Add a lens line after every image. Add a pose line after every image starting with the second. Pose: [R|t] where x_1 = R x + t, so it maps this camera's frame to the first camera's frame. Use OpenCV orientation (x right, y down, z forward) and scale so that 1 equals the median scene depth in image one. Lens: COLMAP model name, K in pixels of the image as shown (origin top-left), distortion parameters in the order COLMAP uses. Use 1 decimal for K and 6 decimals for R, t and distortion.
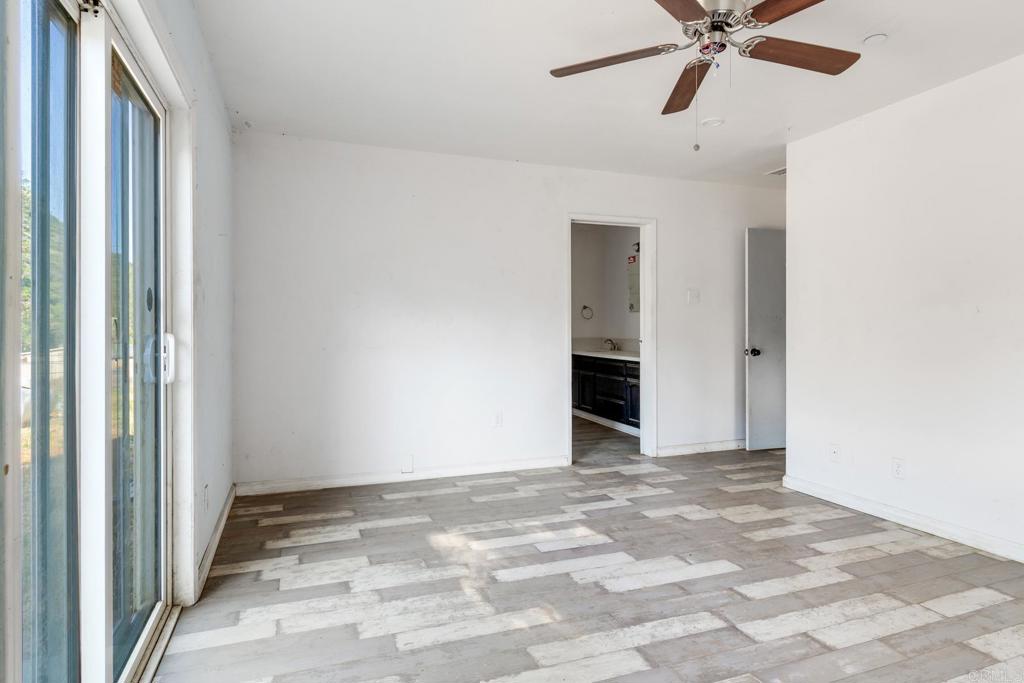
lens RADIAL K [[552.8, 0, 509.8], [0, 552.8, 334.7], [0, 0, 1]] dist [-0.004256, -0.000701]
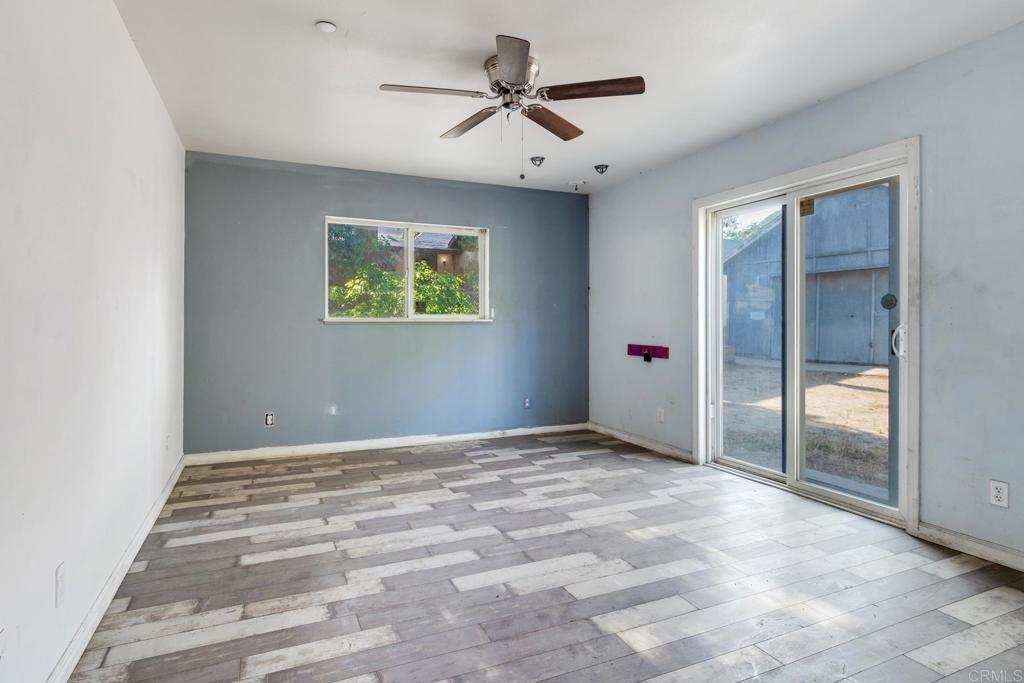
lens RADIAL K [[552.8, 0, 511.5], [0, 552.8, 335.0], [0, 0, 1]] dist [-0.004256, -0.000701]
pose [[-0.997695, 0.001482, -0.067837, 0.413652], [-0.000896, 0.999386, 0.035019, -0.020106], [0.067847, 0.034999, -0.997082, 2.065798]]
